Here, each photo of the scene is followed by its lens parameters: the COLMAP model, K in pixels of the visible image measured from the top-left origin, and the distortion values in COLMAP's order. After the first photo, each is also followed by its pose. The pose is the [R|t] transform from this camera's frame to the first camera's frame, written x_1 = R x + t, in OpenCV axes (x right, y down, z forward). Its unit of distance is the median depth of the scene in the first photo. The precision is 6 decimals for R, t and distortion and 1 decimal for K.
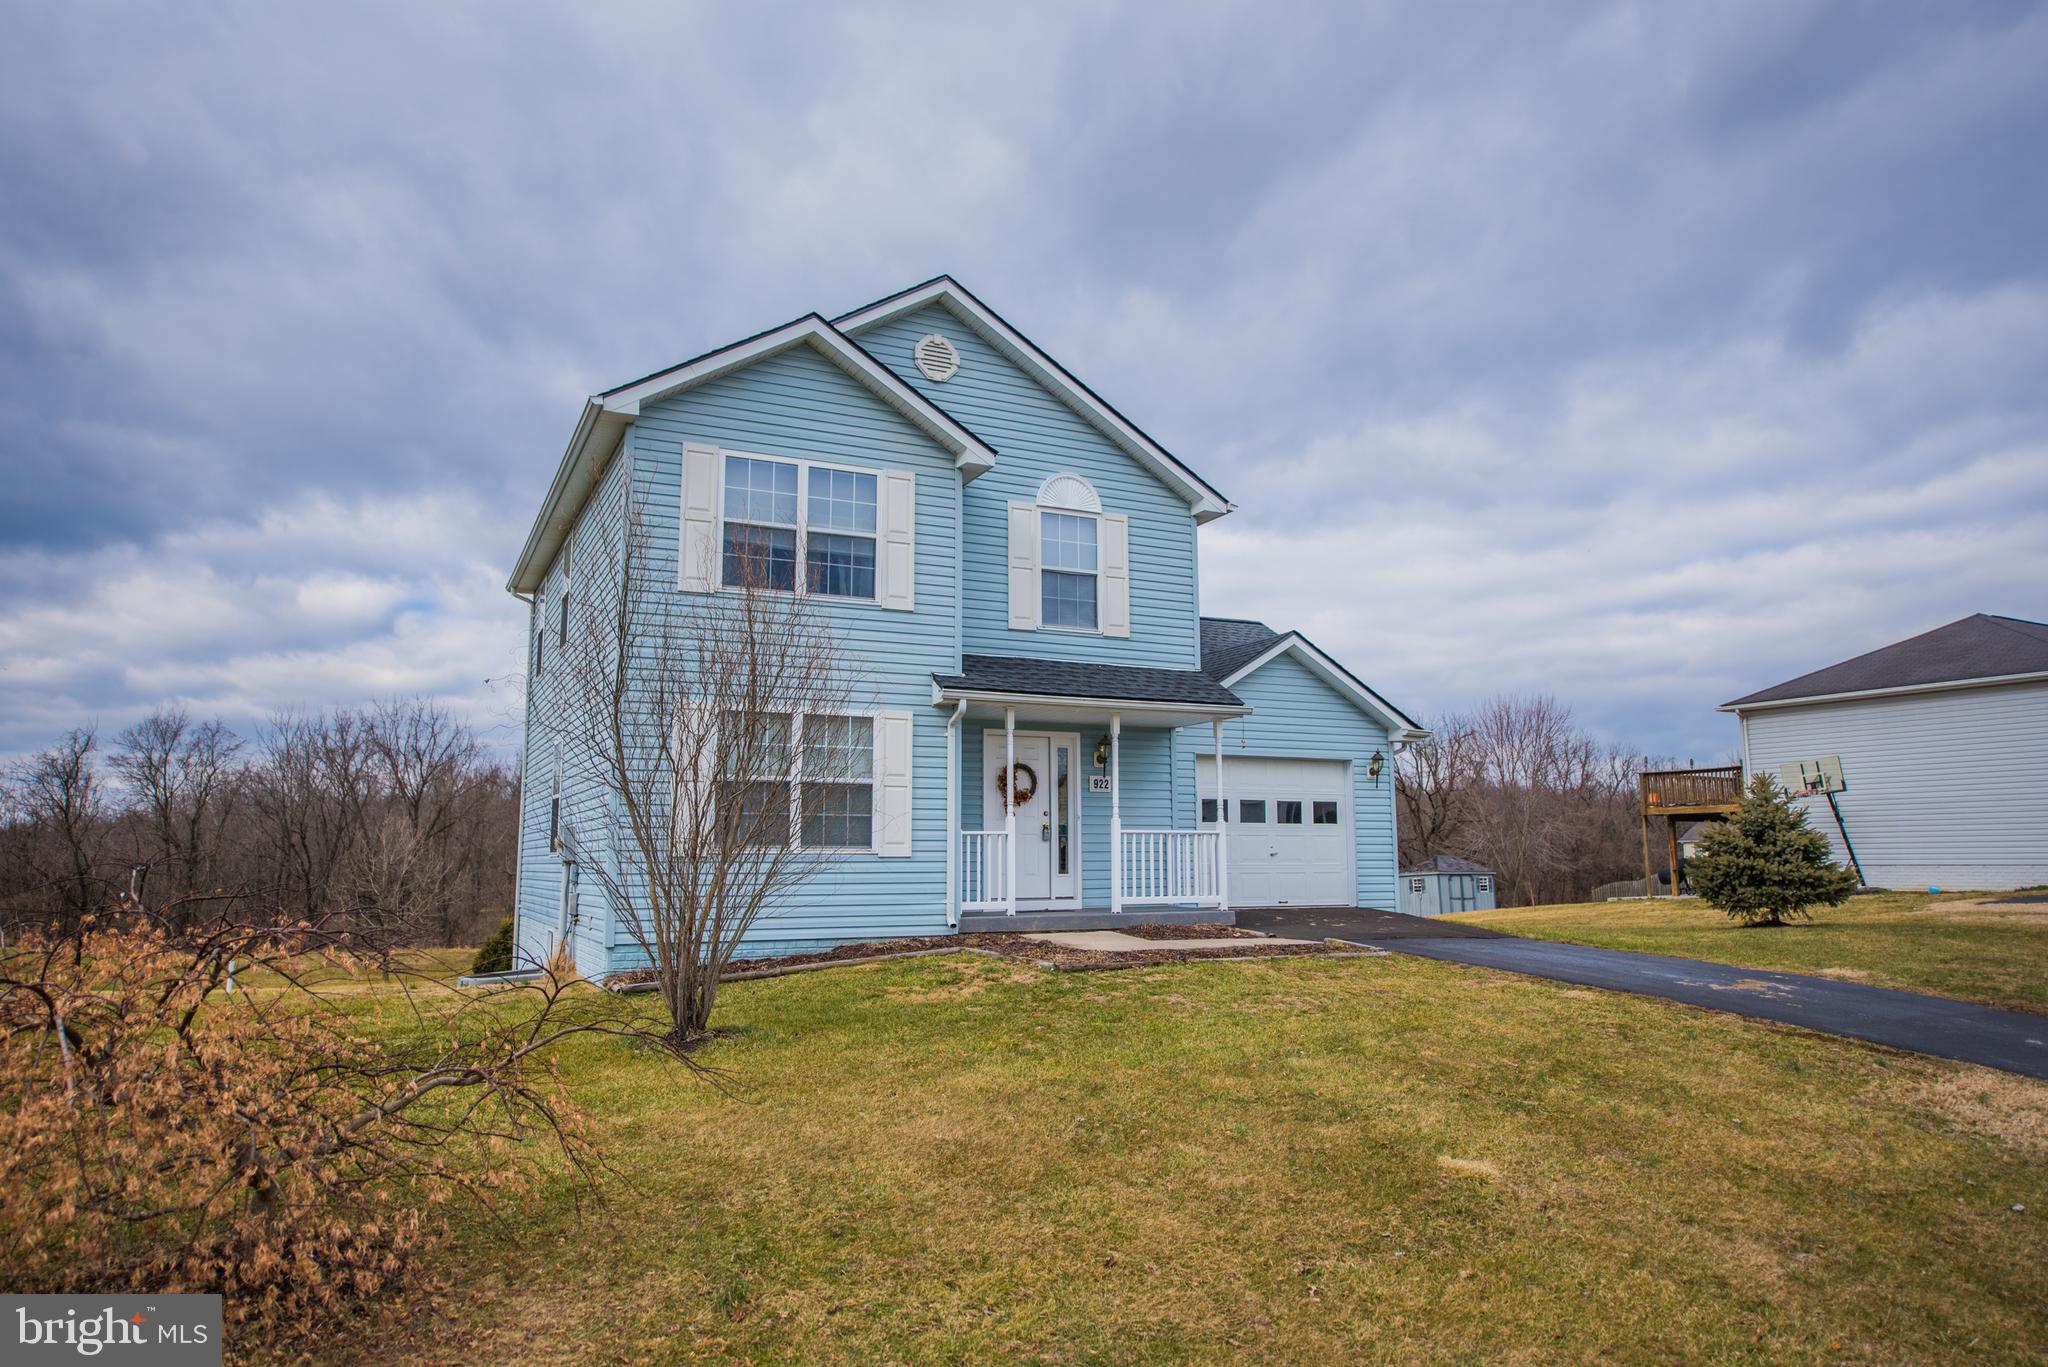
lens RADIAL K [[1355.1, 0, 1016.3], [0, 1355.1, 681.8], [0, 0, 1]] dist [0.003861, 0.002204]
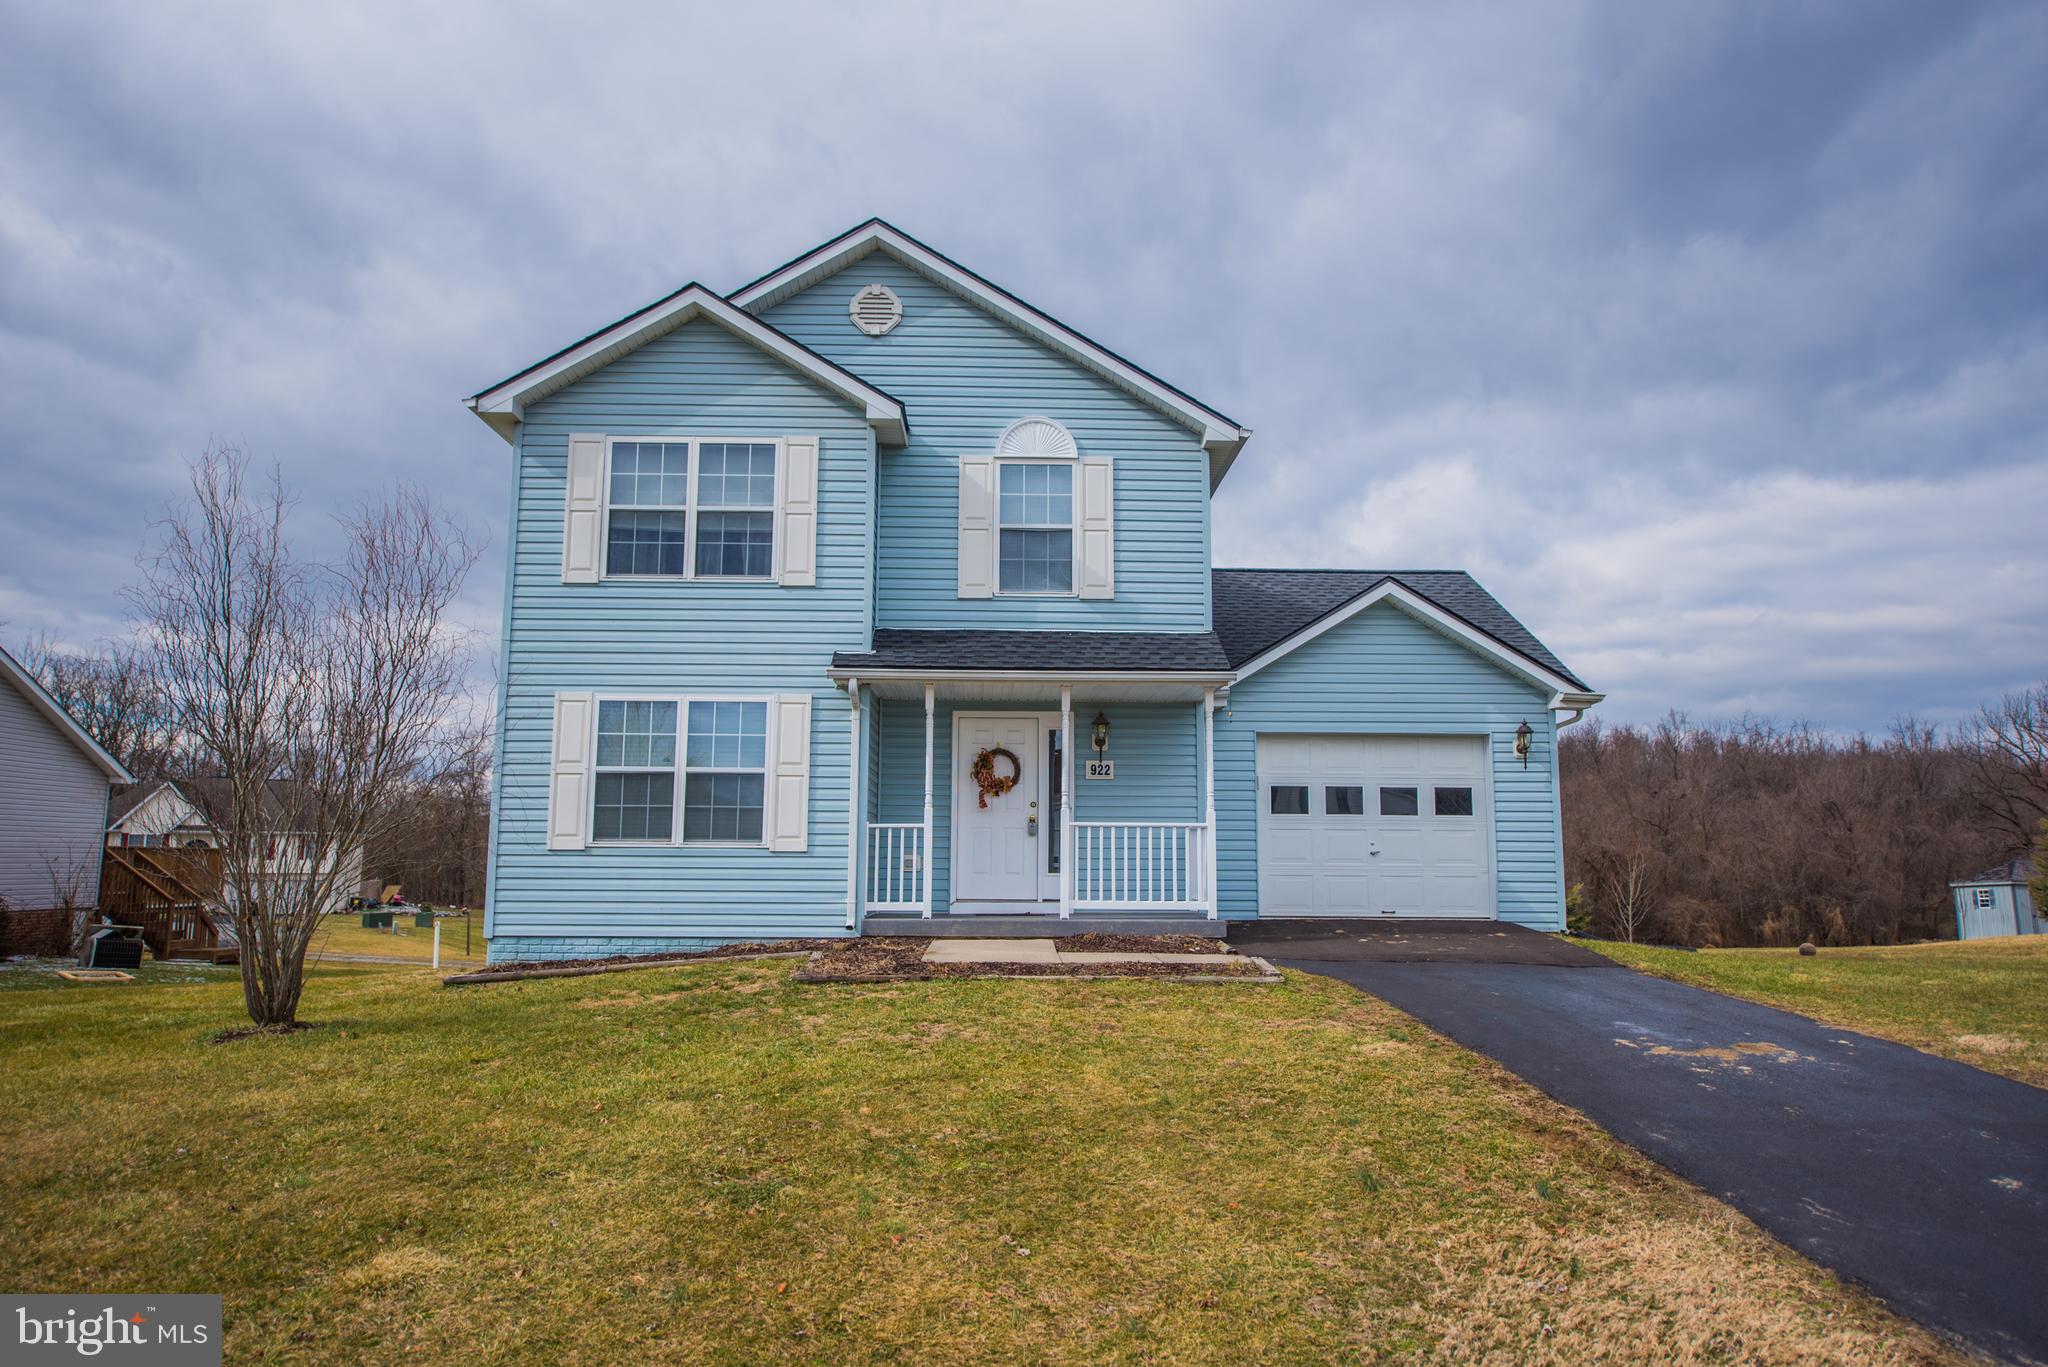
lens RADIAL K [[1355.1, 0, 1027.5], [0, 1355.1, 684.1], [0, 0, 1]] dist [0.003861, 0.002204]
pose [[0.903947, -0.045965, -0.425168, 0.416831], [0.046963, 0.998863, -0.008141, 0.027139], [0.425059, -0.012608, 0.905078, 0.209502]]
